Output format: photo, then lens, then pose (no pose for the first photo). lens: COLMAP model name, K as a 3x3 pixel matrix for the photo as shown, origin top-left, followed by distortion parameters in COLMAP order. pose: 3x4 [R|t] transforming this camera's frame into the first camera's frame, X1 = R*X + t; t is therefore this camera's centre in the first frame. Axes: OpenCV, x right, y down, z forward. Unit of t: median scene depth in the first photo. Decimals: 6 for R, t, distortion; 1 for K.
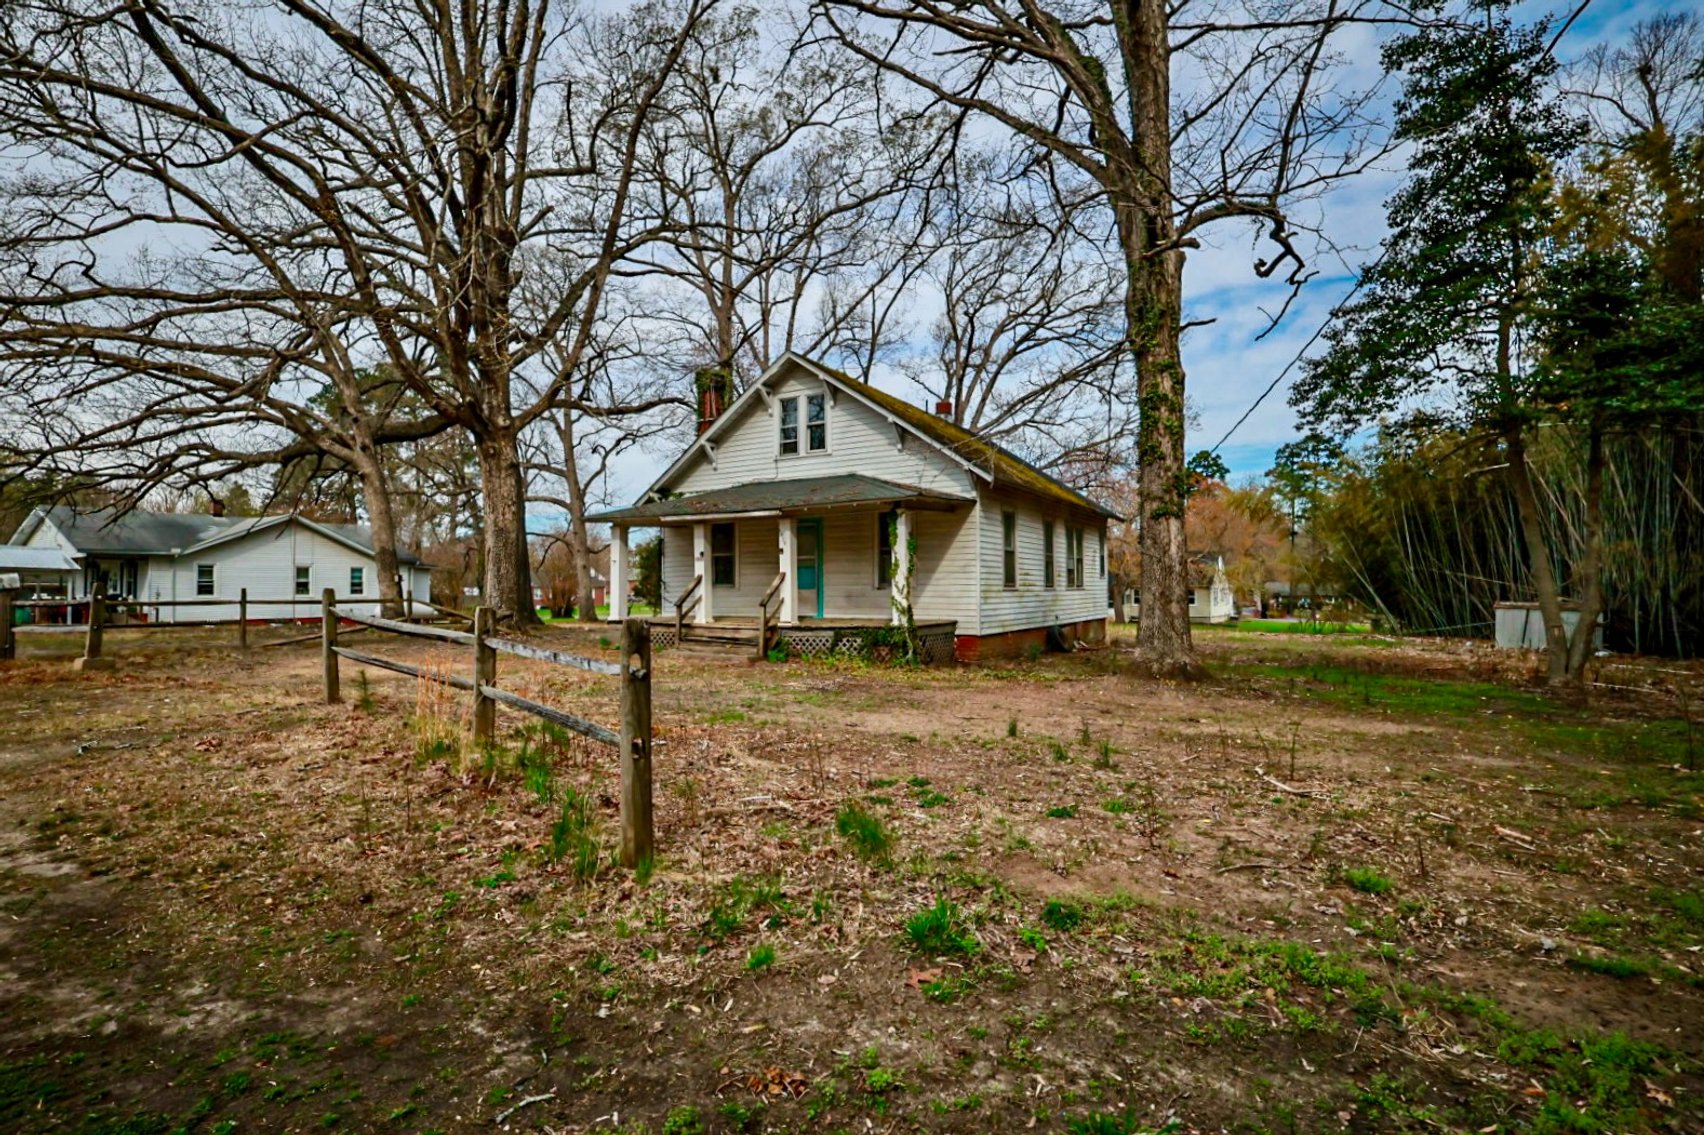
lens RADIAL K [[765.6, 0, 853.2], [0, 765.6, 564.5], [0, 0, 1]] dist [-0.003814, -0.000854]
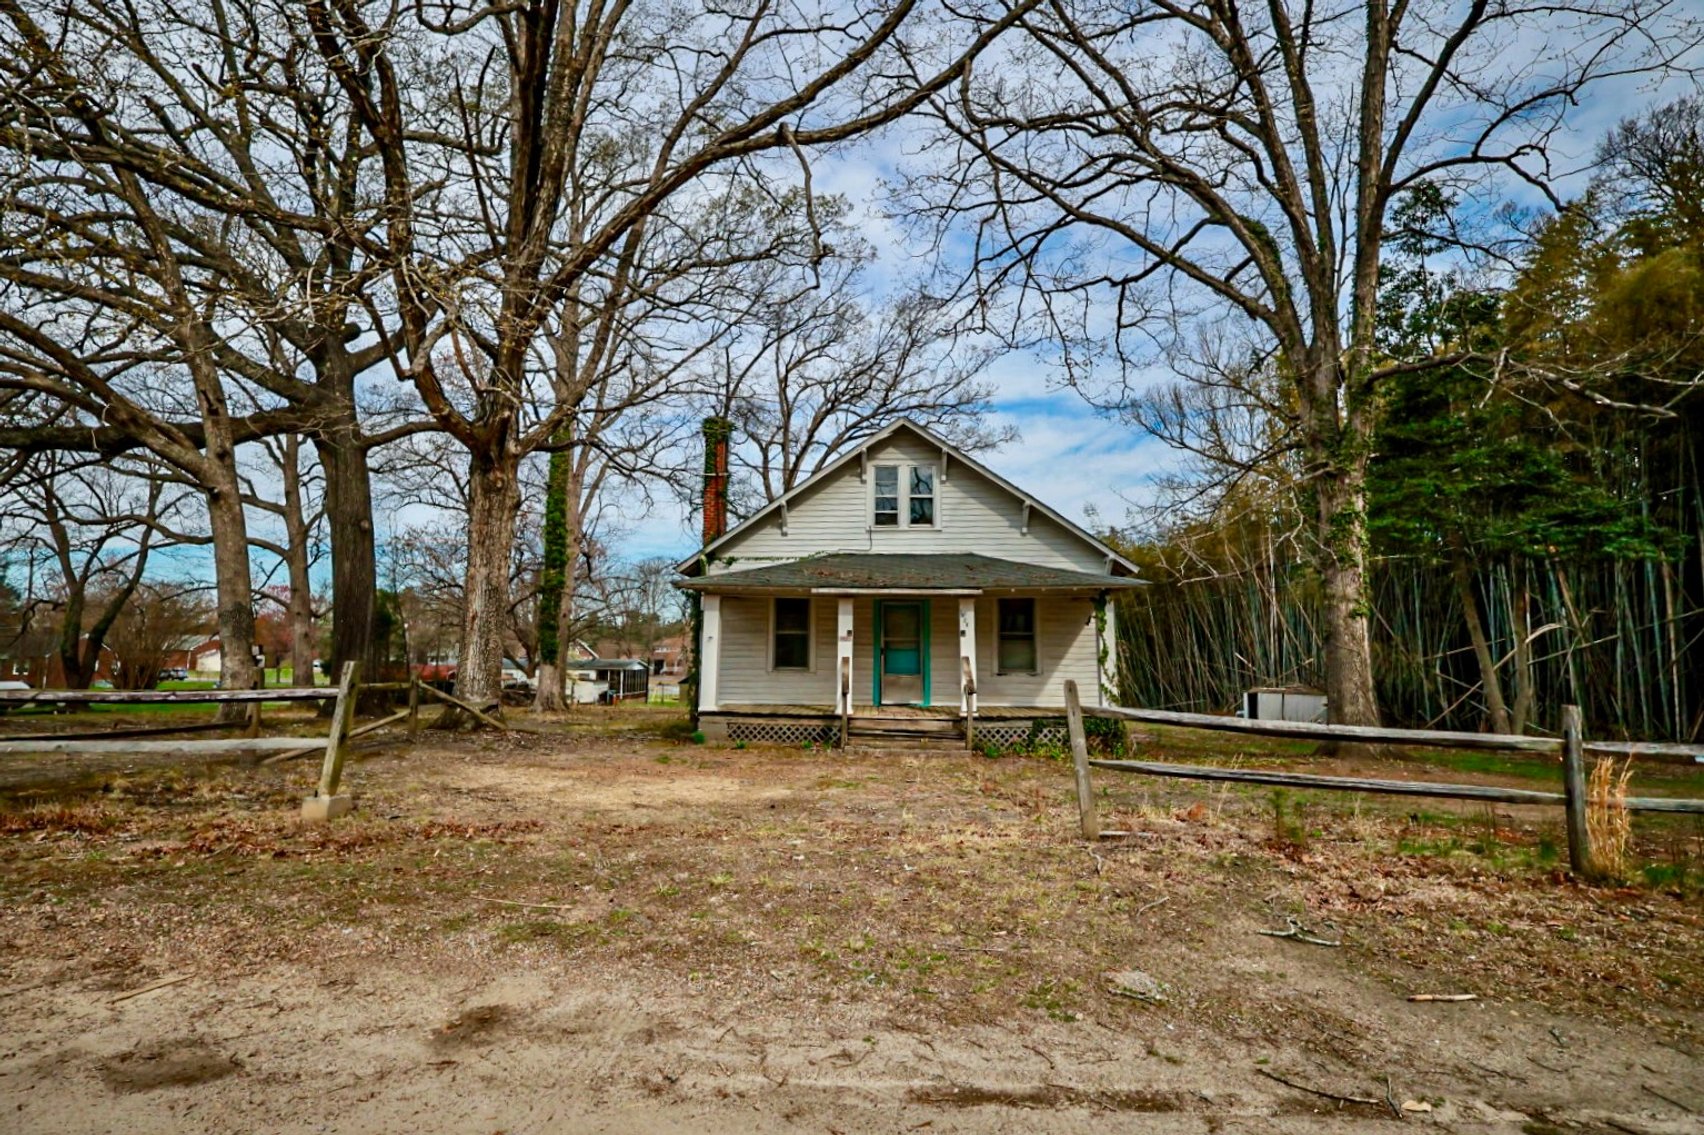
lens RADIAL K [[765.6, 0, 857.7], [0, 765.6, 575.0], [0, 0, 1]] dist [-0.003814, -0.000854]
pose [[0.888857, 0.061081, 0.454095, -0.528908], [-0.022936, 0.995763, -0.089046, -0.002389], [-0.457610, 0.068734, 0.886492, 0.201085]]
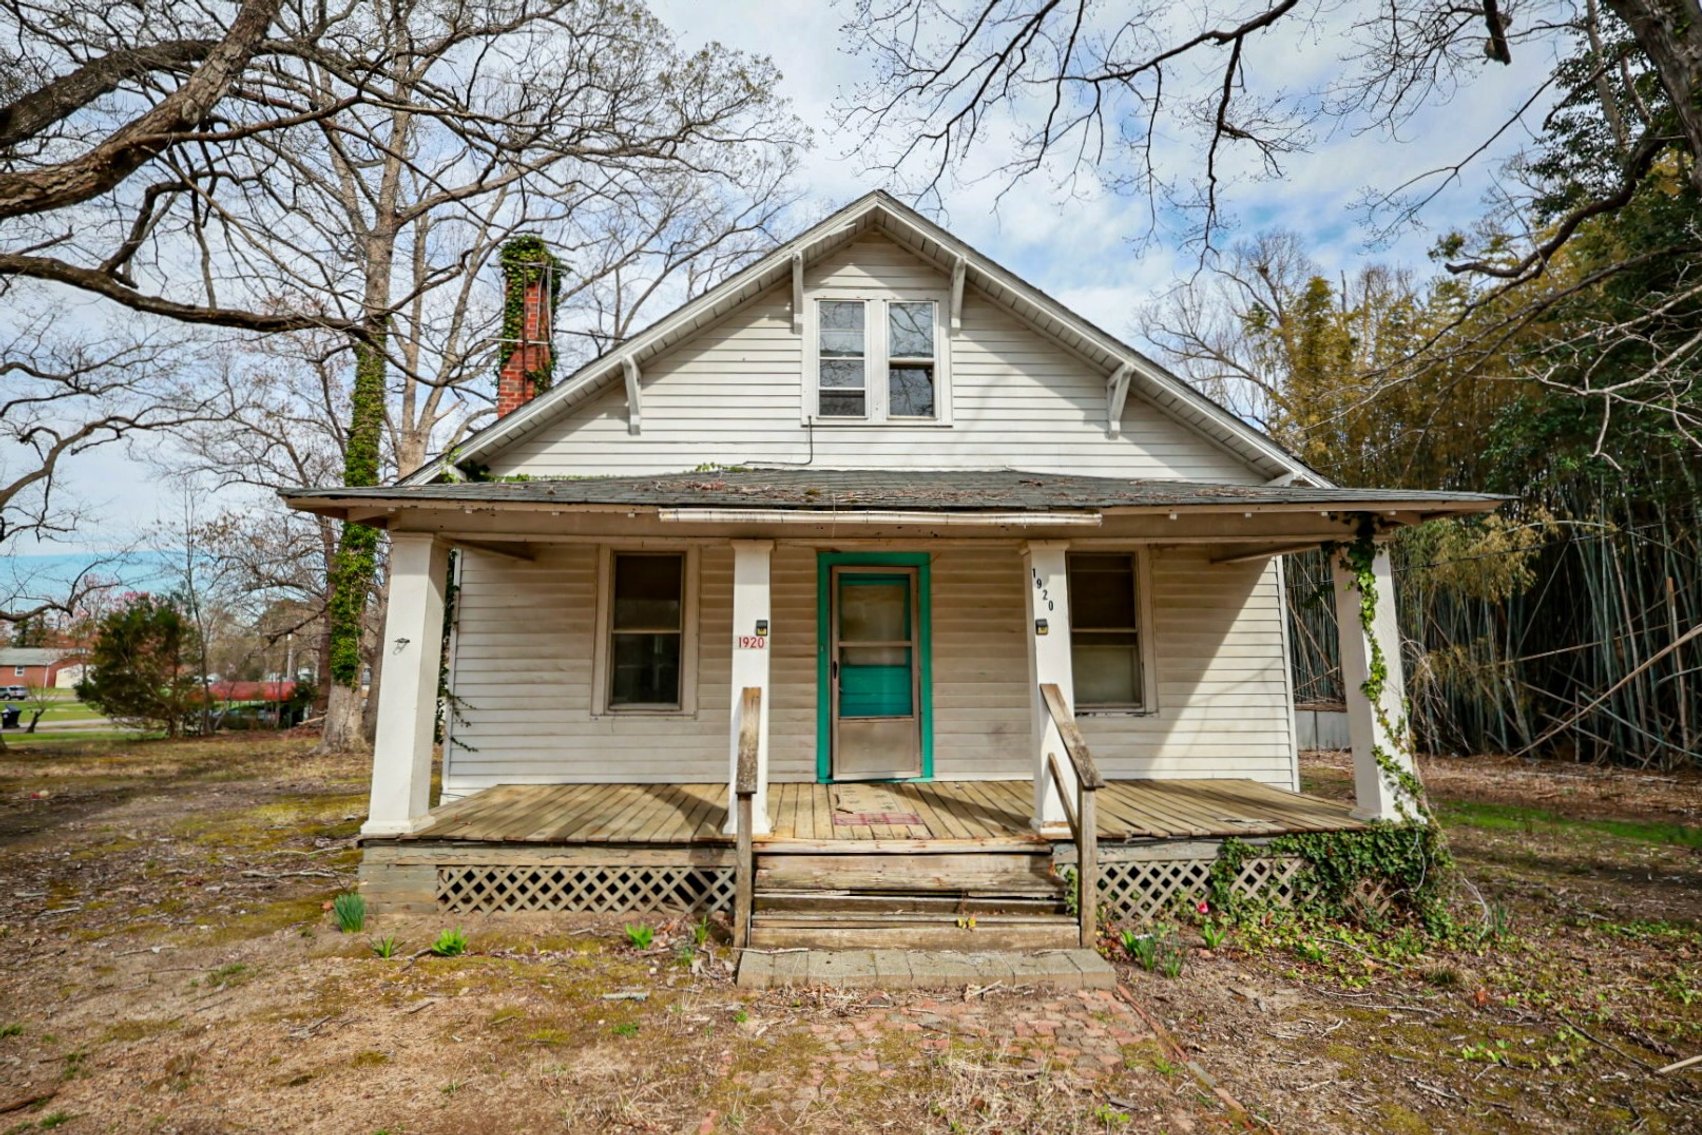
lens RADIAL K [[764.7, 0, 850.6], [0, 764.7, 568.3], [0, 0, 1]] dist [-0.003814, -0.000854]
pose [[0.849199, 0.071670, 0.523188, -0.312528], [-0.015637, 0.993726, -0.110746, -0.002814], [-0.527842, 0.085865, 0.844991, 0.615638]]
